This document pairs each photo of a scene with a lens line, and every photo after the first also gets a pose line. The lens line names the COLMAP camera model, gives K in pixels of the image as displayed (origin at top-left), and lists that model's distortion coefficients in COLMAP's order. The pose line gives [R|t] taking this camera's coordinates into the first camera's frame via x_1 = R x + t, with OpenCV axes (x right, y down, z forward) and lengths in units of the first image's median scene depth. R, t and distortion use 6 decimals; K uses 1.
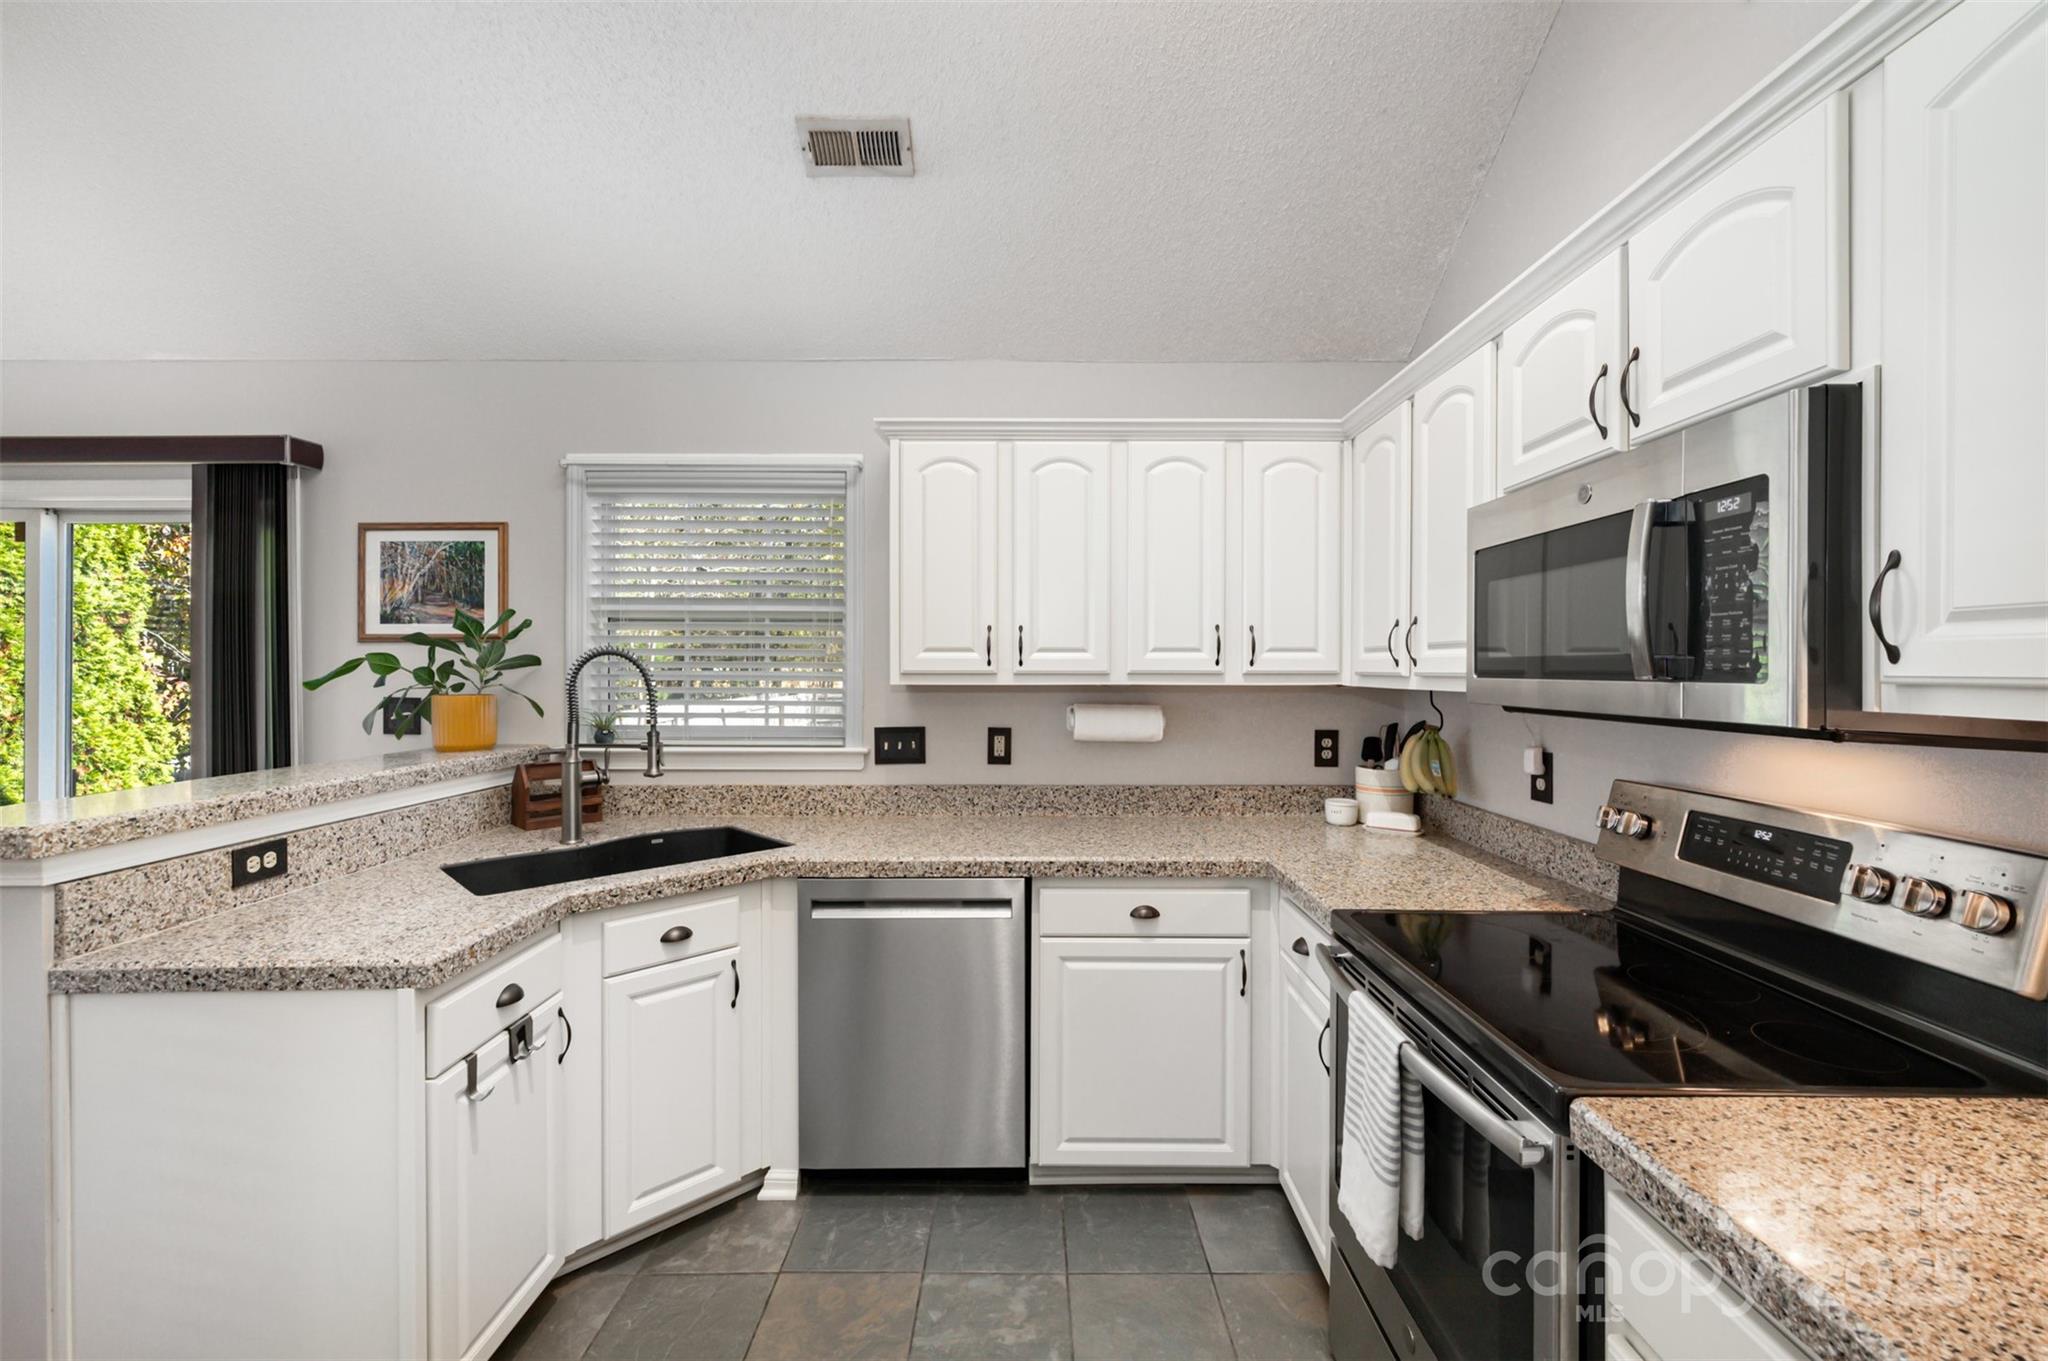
lens RADIAL K [[869.3, 0, 1029.3], [0, 869.3, 673.7], [0, 0, 1]] dist [-0.000802, -0.000067]
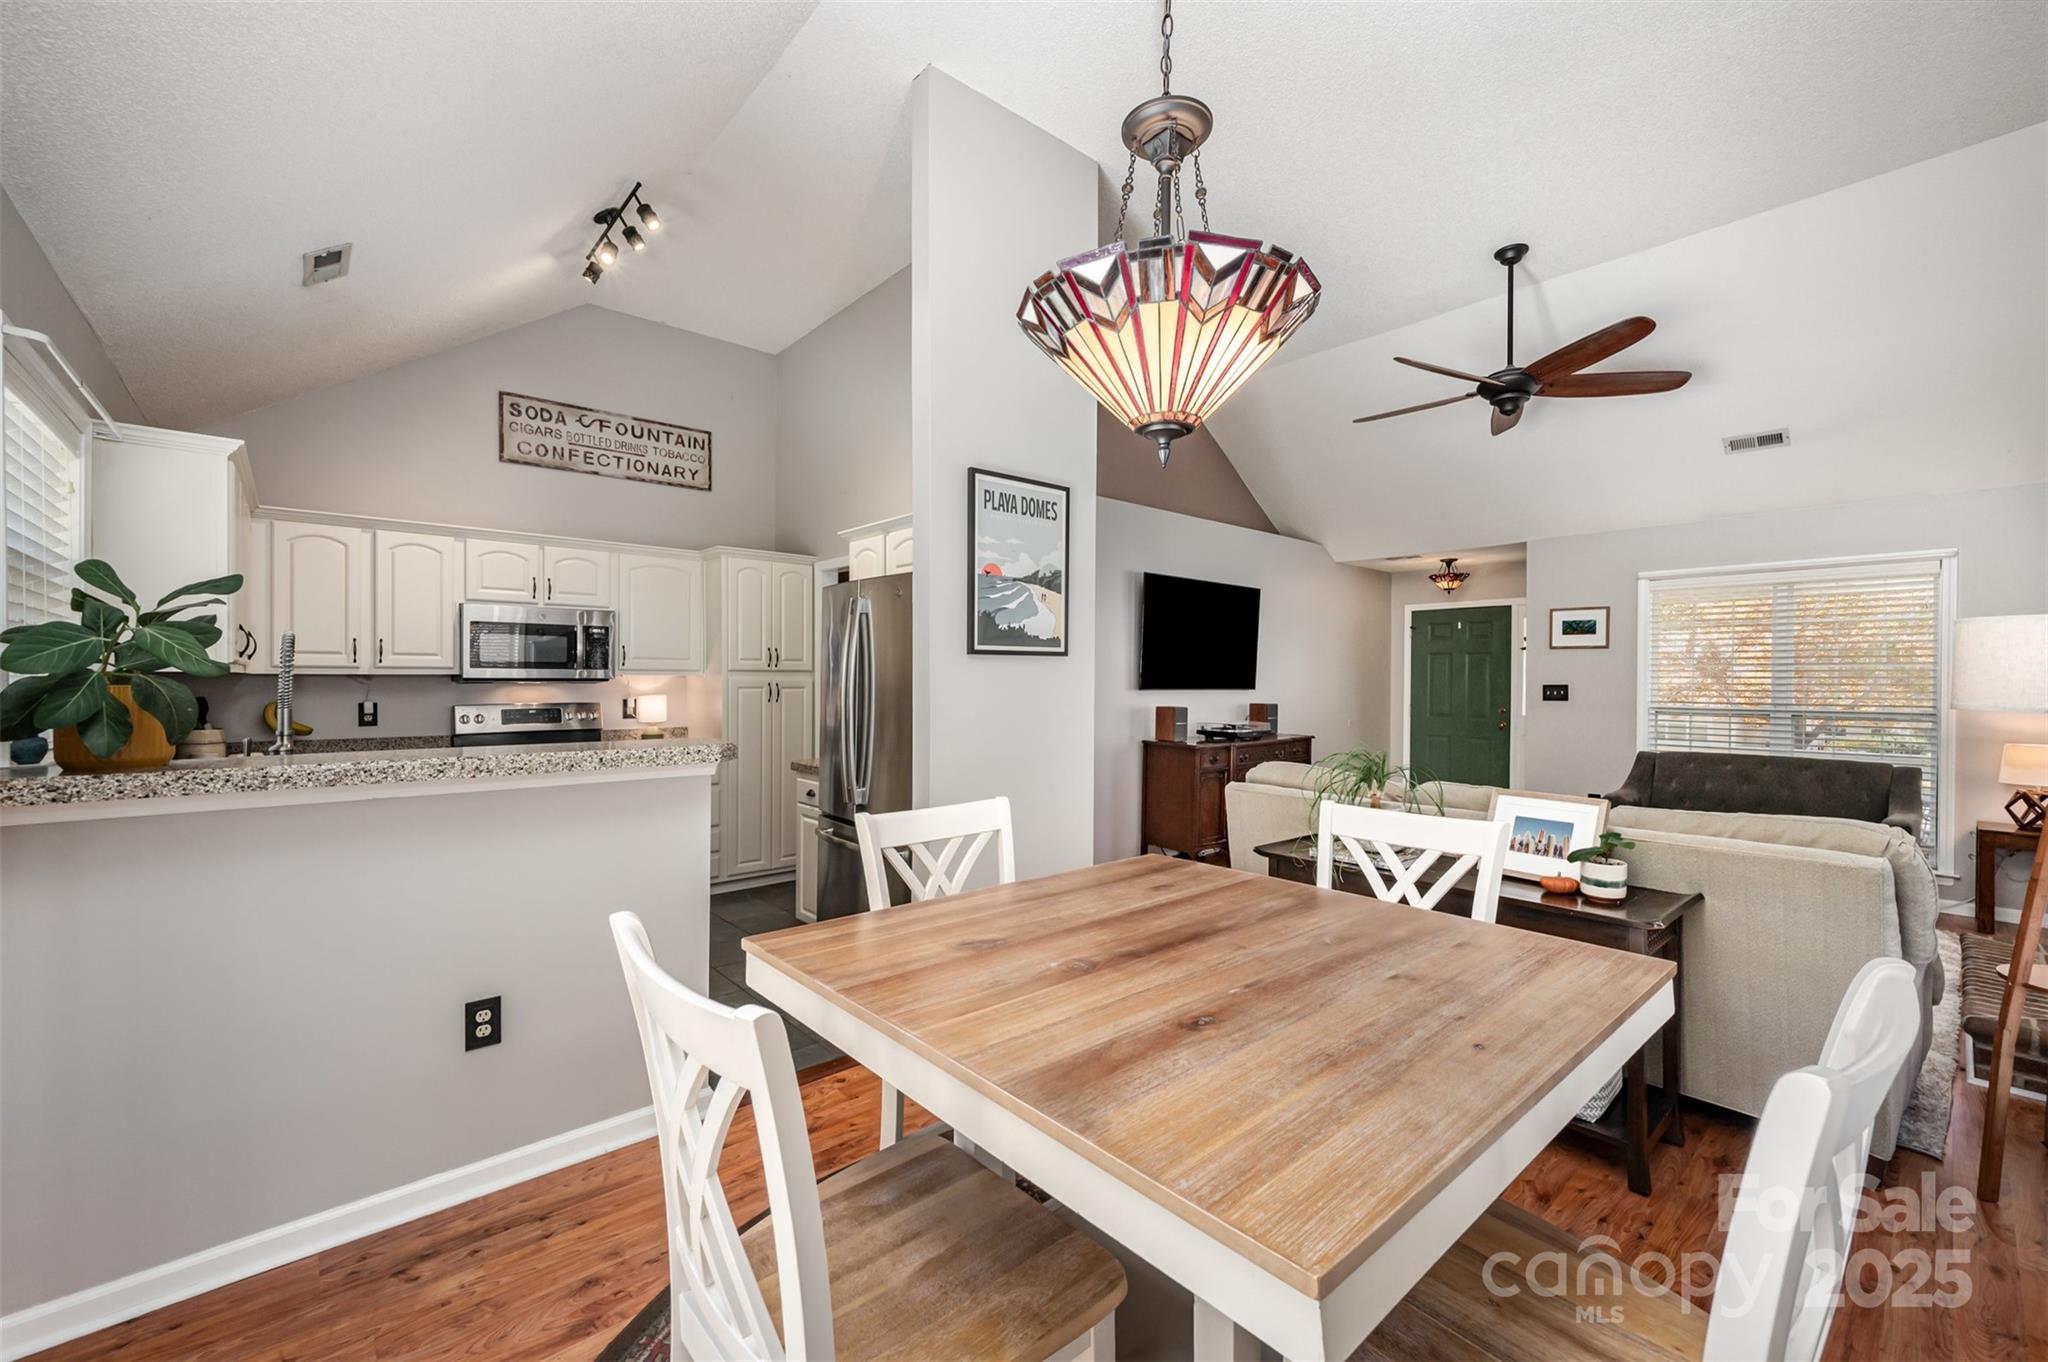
lens RADIAL K [[807.9, 0, 1033.4], [0, 807.9, 679.5], [0, 0, 1]] dist [0.000648, -0.000011]
pose [[-0.672550, -0.005348, 0.740033, -1.528004], [0.000750, 0.999968, 0.007907, 0.012147], [-0.740052, 0.005873, -0.672524, 0.861592]]
